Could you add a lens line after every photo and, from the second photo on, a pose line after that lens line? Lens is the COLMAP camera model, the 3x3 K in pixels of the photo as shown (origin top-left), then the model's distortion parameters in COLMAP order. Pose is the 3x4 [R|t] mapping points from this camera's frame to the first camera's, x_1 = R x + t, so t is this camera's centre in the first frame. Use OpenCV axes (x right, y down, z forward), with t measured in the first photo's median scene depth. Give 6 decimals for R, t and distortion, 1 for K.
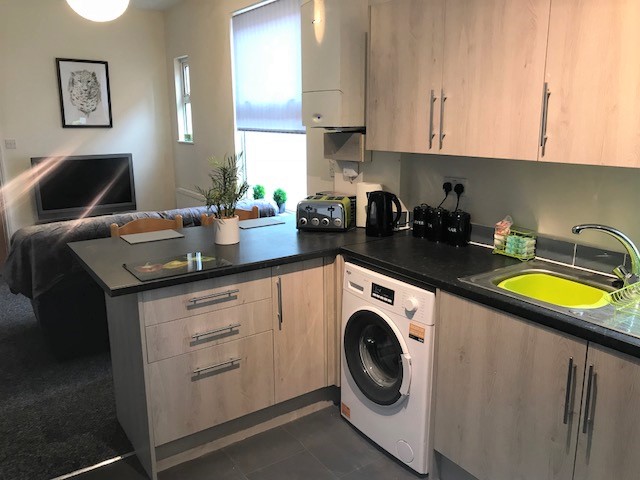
lens RADIAL K [[520.5, 0, 321.2], [0, 520.5, 234.3], [0, 0, 1]] dist [0.002710, 0.006219]
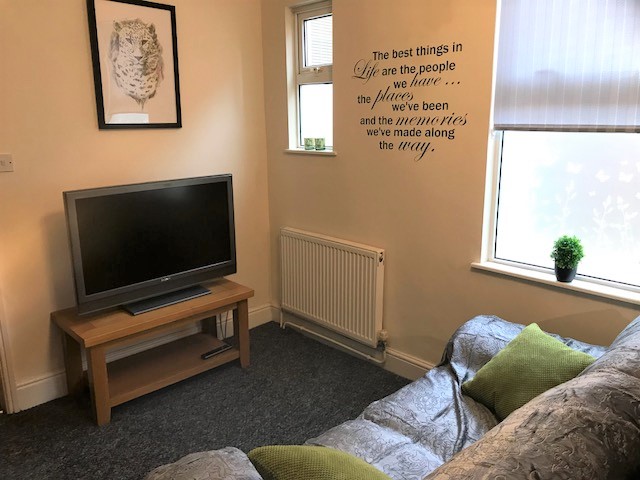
lens RADIAL K [[536.4, 0, 320.0], [0, 536.4, 240.0], [0, 0, 1]] dist [0.000633, 0.000110]
pose [[0.986002, -0.046637, 0.160079, -0.369935], [0.045550, 0.998907, 0.010455, -0.088907], [-0.160392, -0.003017, 0.987049, 0.433180]]
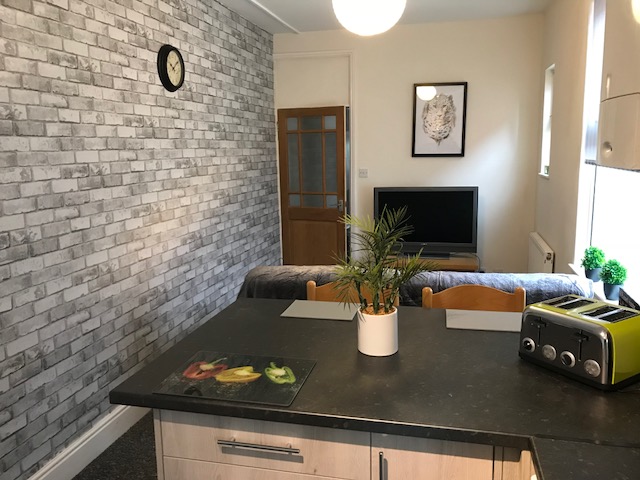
lens RADIAL K [[520.5, 0, 321.2], [0, 520.5, 234.3], [0, 0, 1]] dist [0.002710, 0.006219]
pose [[0.659398, 0.116875, -0.742653, 0.111857], [-0.147975, 0.988695, 0.024209, -0.064232], [0.737087, 0.093931, 0.669238, 0.261697]]
